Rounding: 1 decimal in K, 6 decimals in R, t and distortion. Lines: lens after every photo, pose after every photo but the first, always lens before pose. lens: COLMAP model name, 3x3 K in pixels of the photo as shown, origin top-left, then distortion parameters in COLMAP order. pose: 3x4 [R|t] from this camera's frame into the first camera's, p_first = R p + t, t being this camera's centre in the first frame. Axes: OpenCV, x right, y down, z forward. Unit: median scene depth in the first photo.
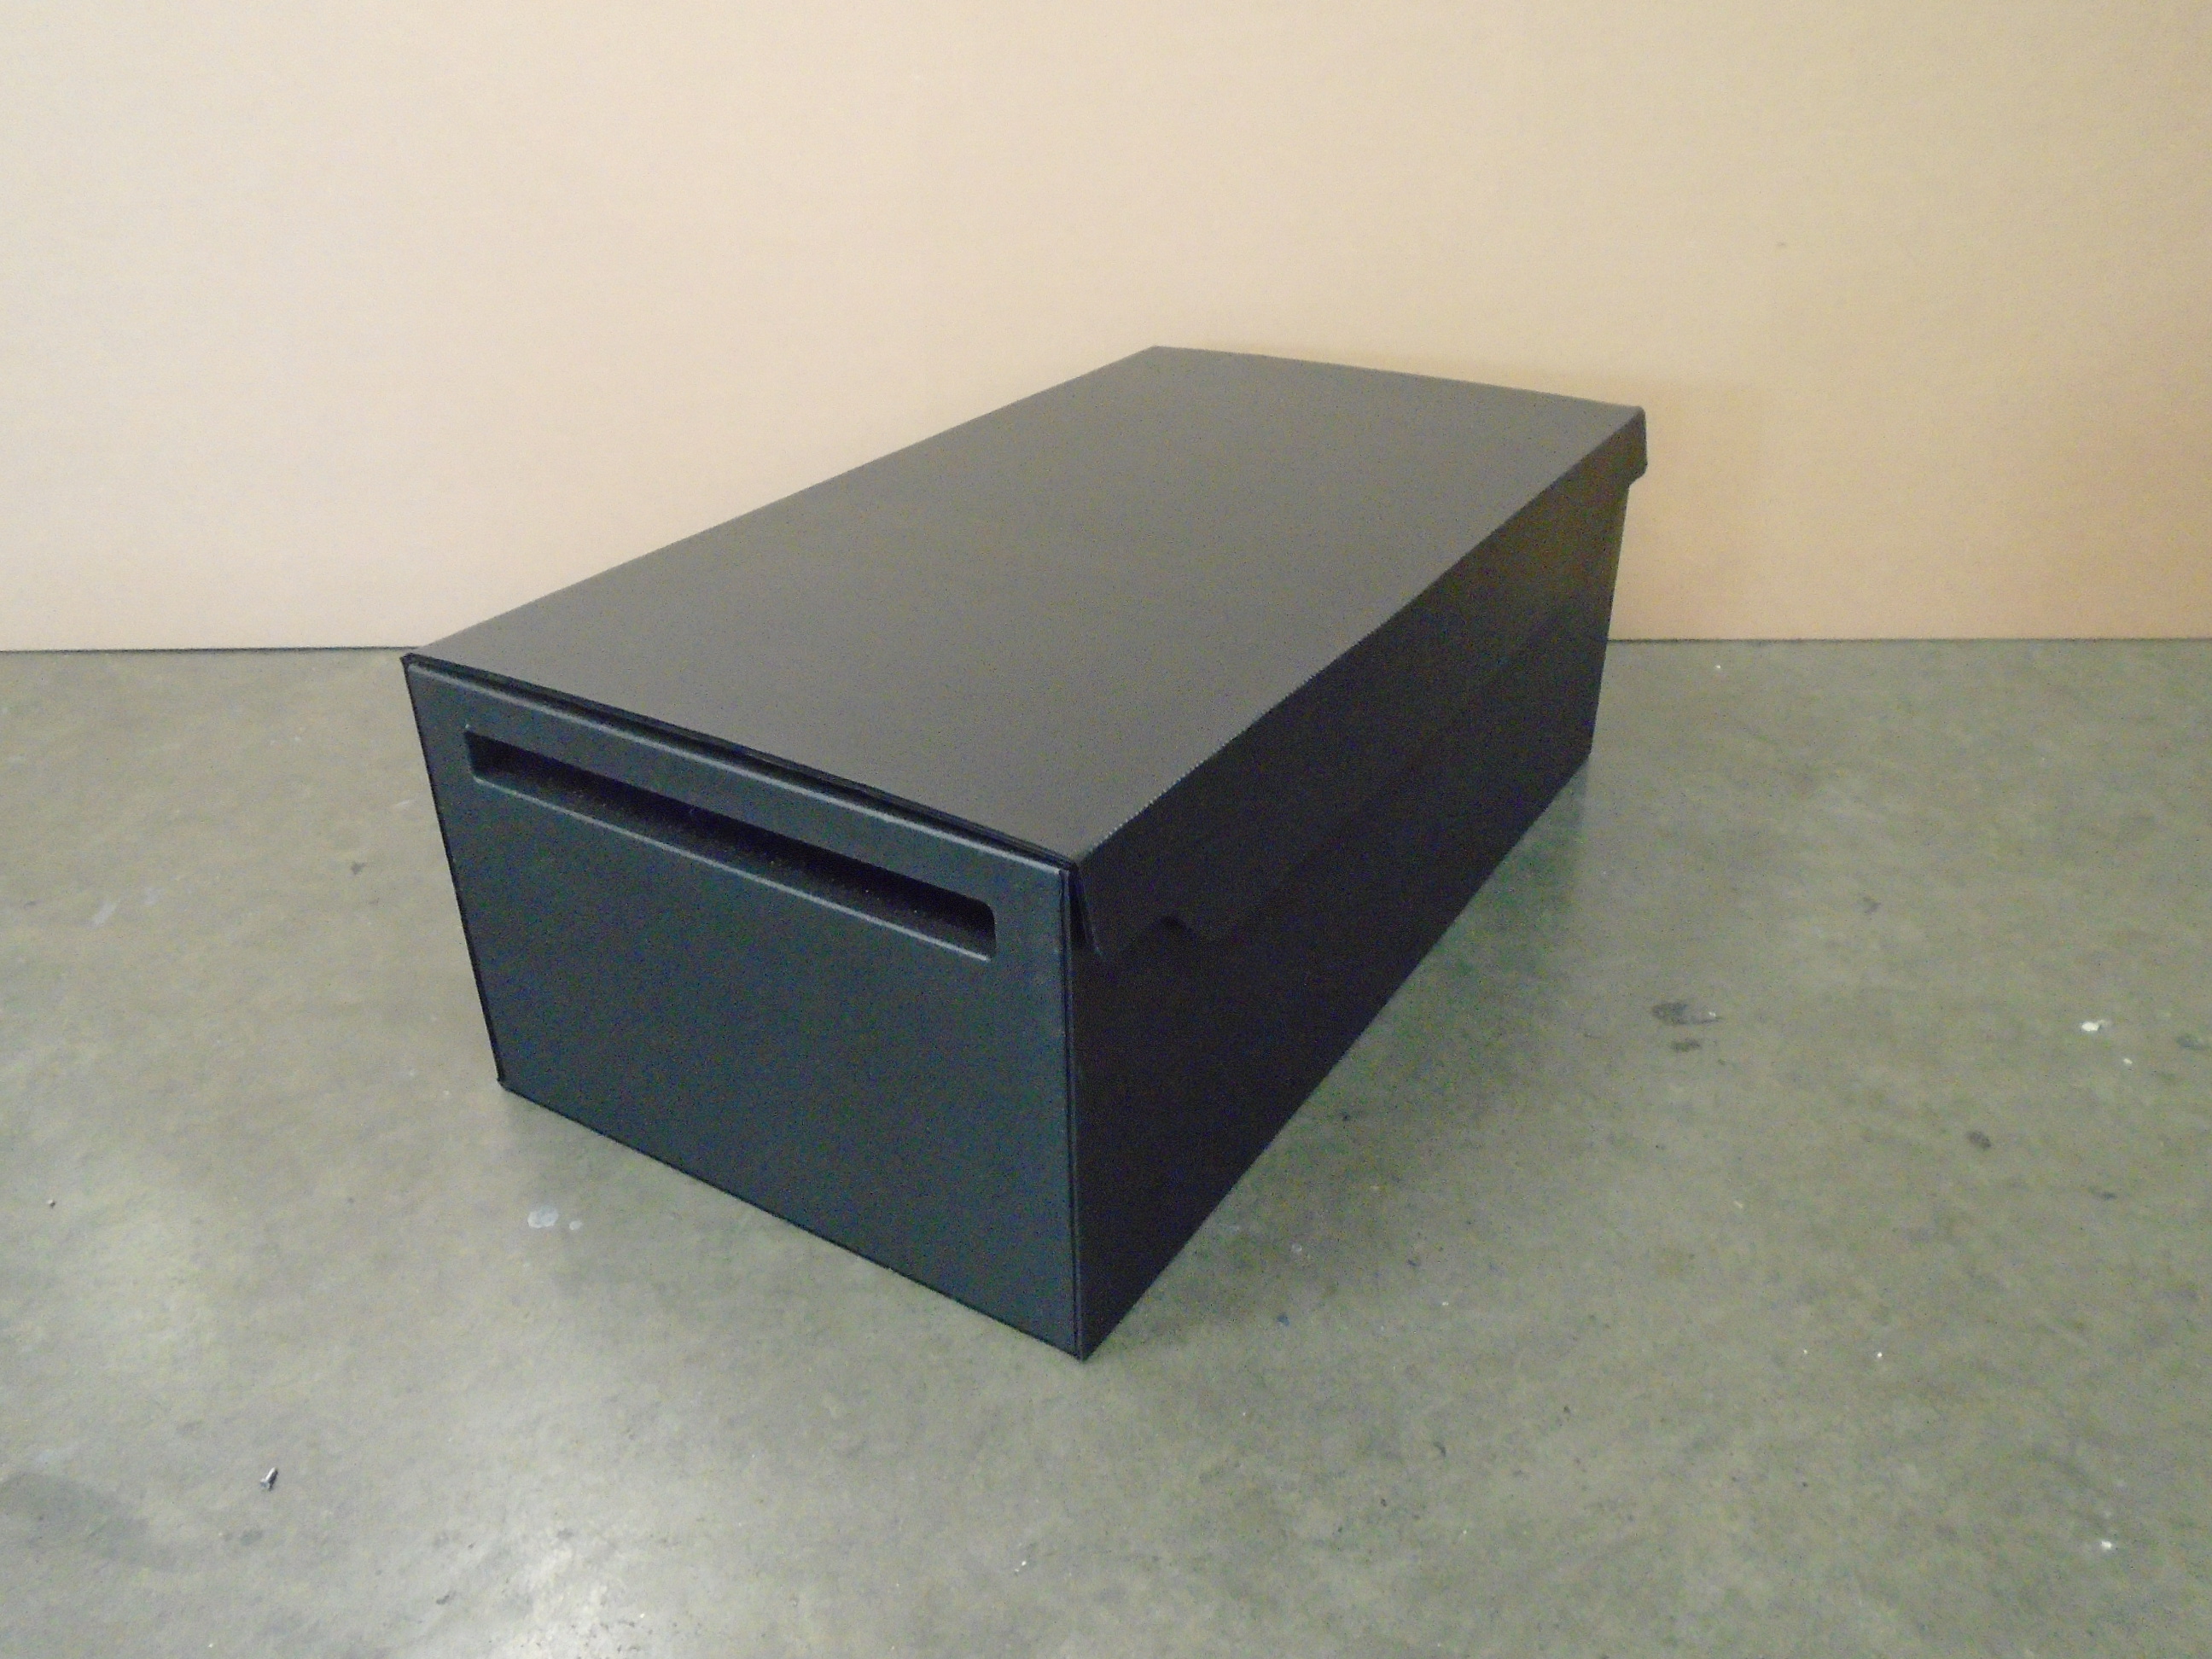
lens RADIAL K [[1699.9, 0, 1106.0], [0, 1699.9, 829.5], [0, 0, 1]] dist [-0.006295, 0.001773]
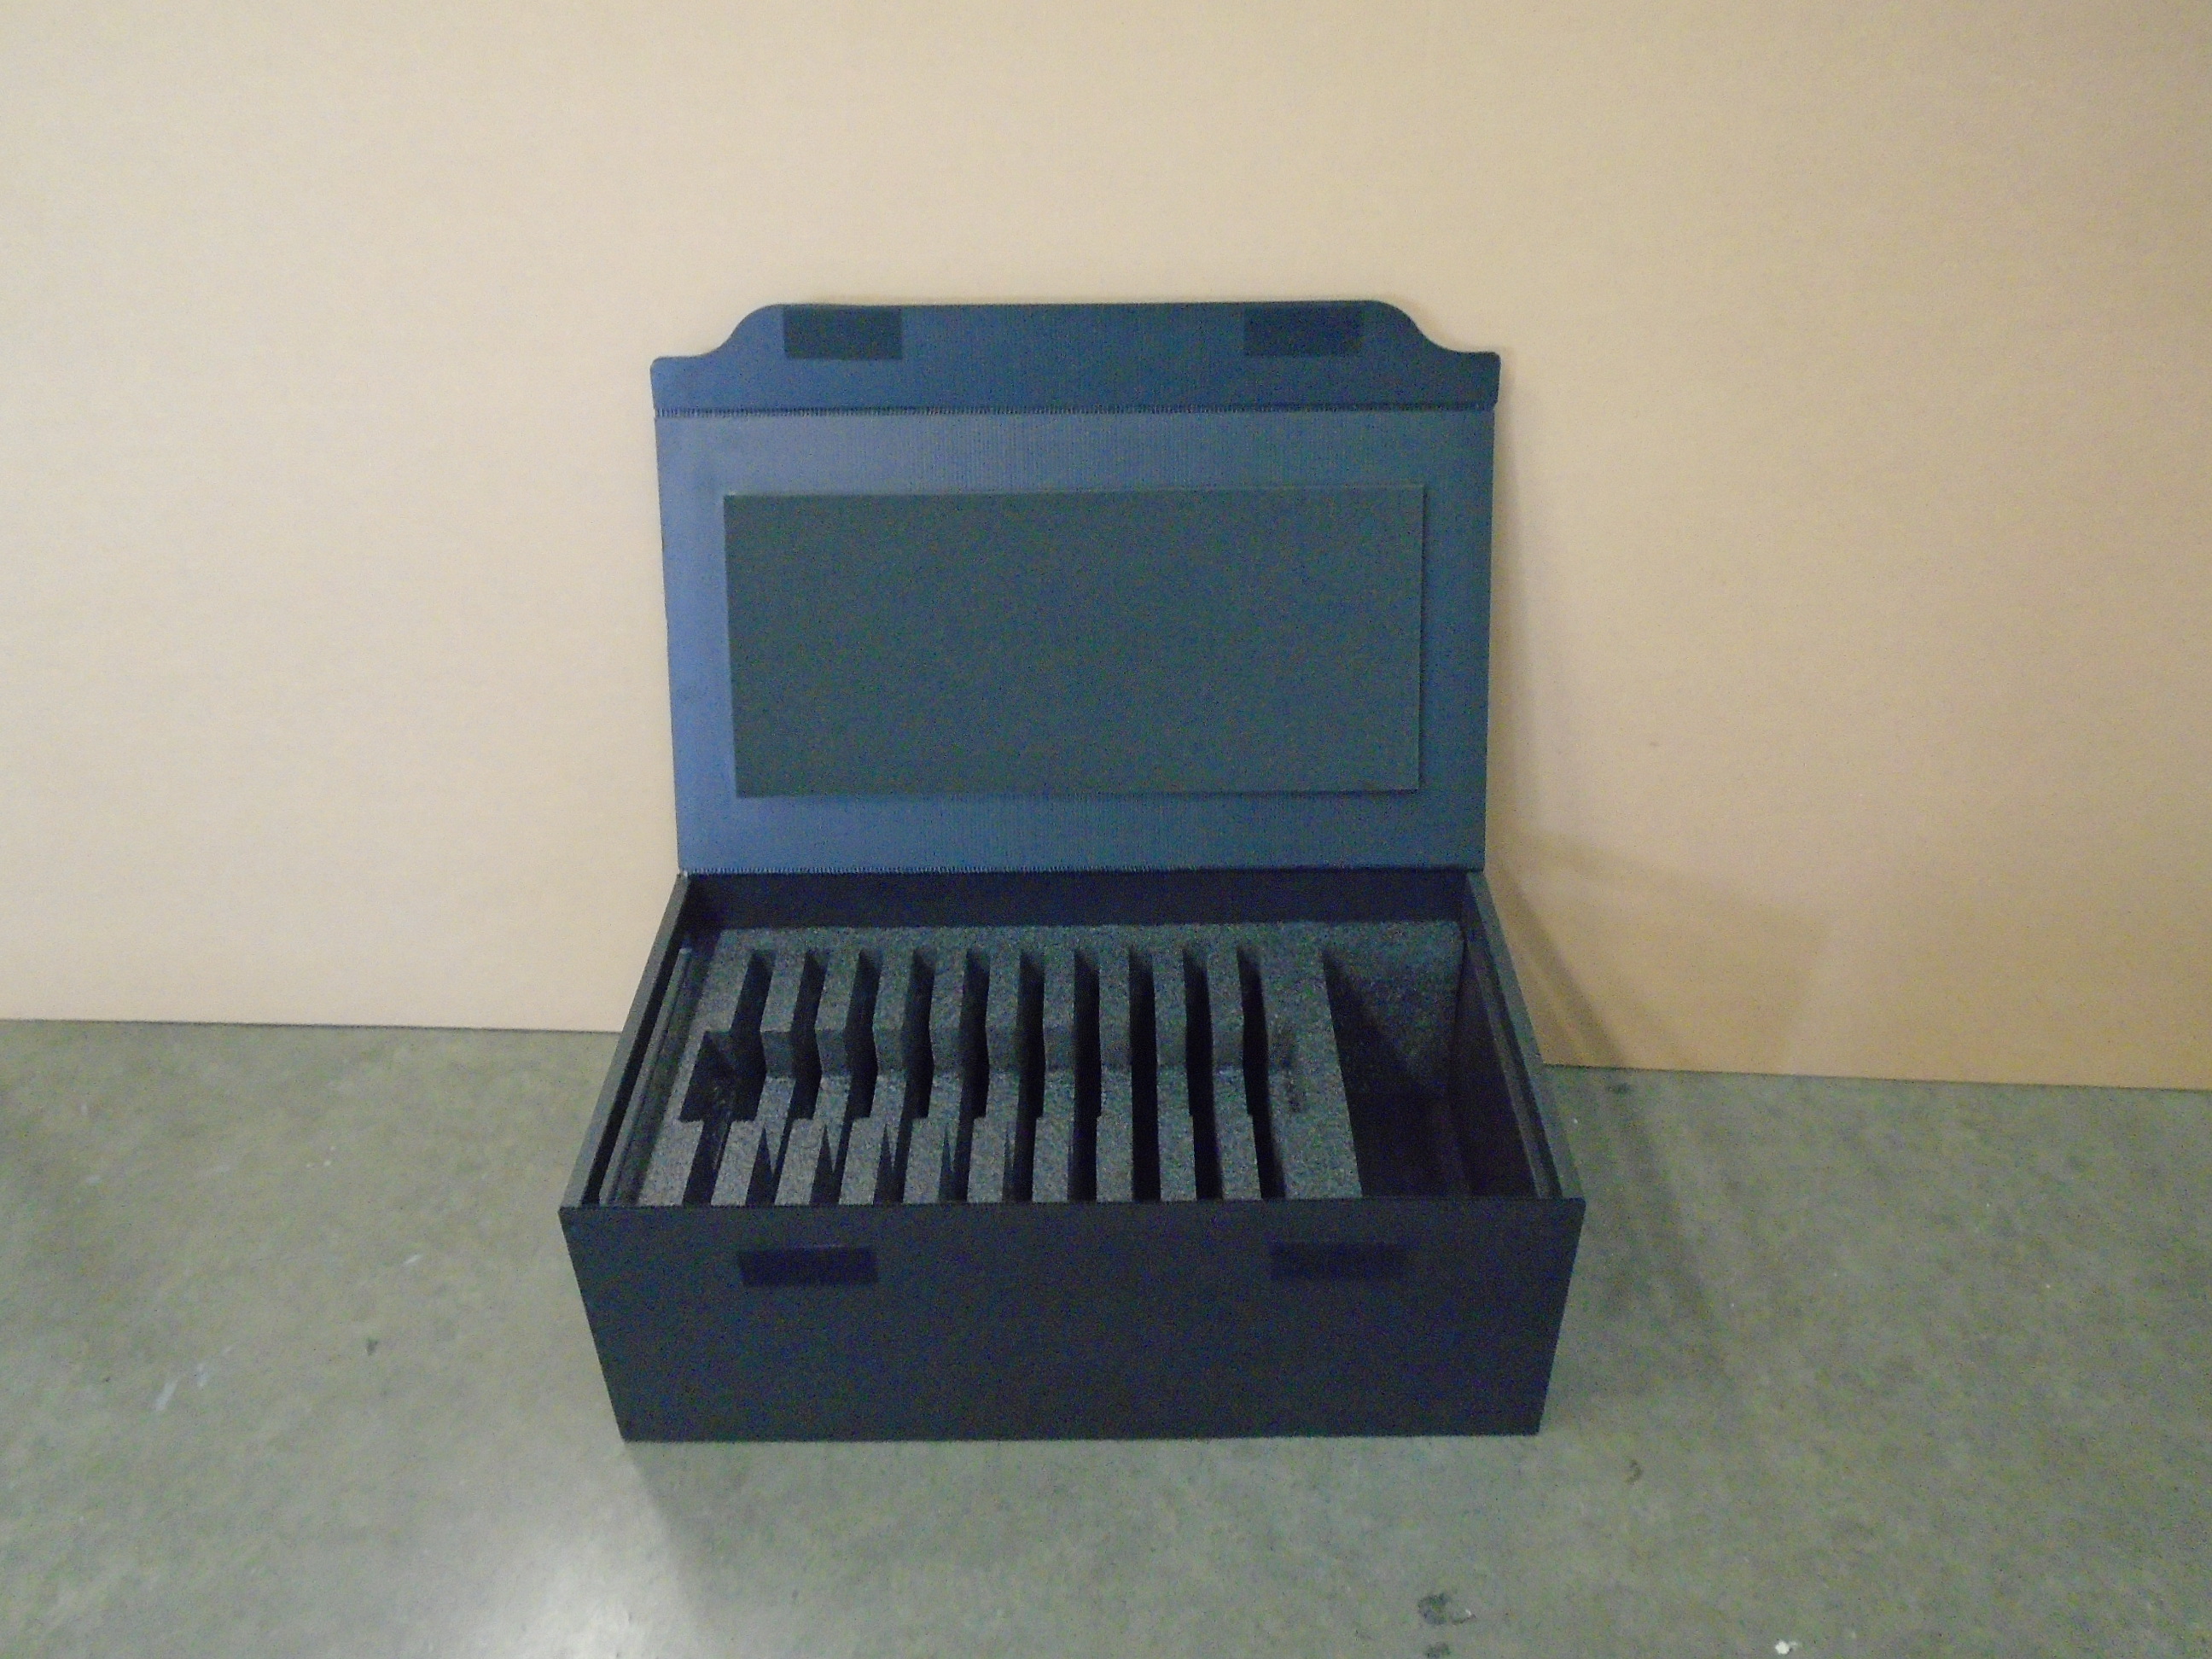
lens RADIAL K [[1699.9, 0, 1106.0], [0, 1699.9, 829.5], [0, 0, 1]] dist [-0.006295, 0.001773]
pose [[0.998509, 0.032343, -0.043976, 0.142792], [-0.028286, 0.995545, 0.089942, -0.568033], [0.046689, -0.088564, 0.994976, -0.164016]]
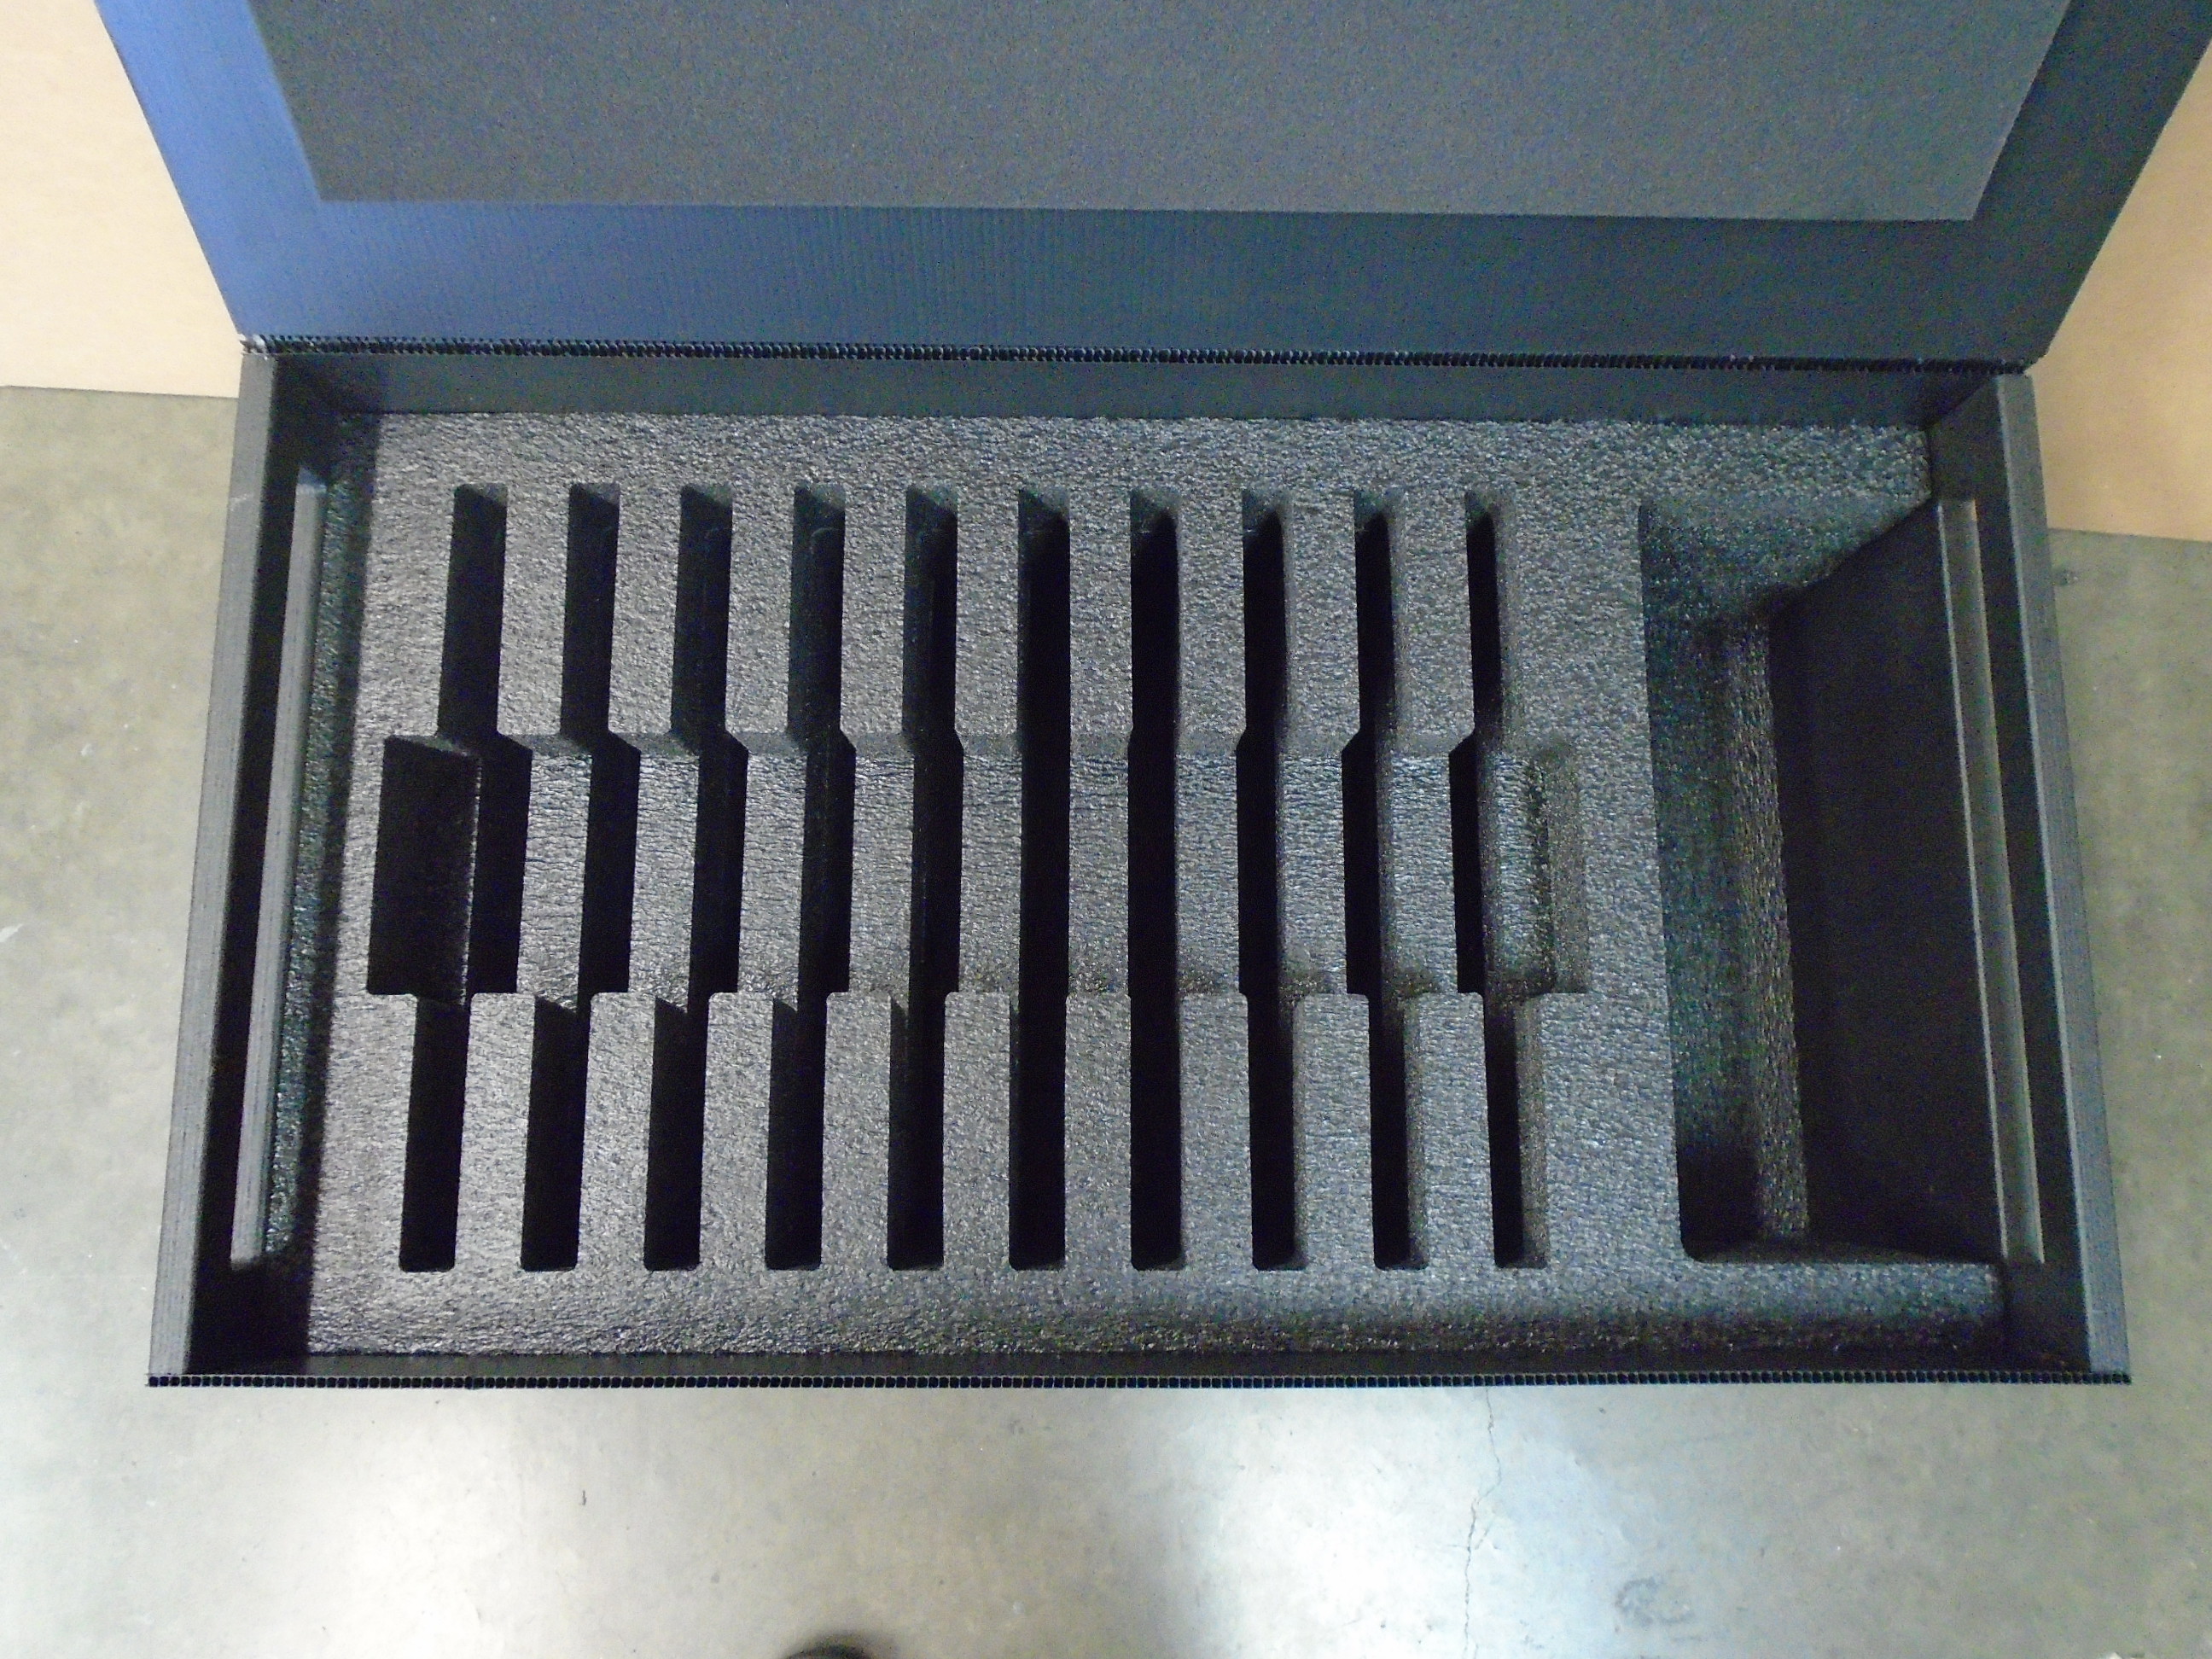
lens RADIAL K [[1699.9, 0, 1106.0], [0, 1699.9, 829.5], [0, 0, 1]] dist [-0.006295, 0.001773]
pose [[0.997943, 0.058825, 0.025467, 0.027506], [-0.057109, 0.635467, 0.770013, -0.802665], [0.029113, -0.769884, 0.637520, 0.787342]]
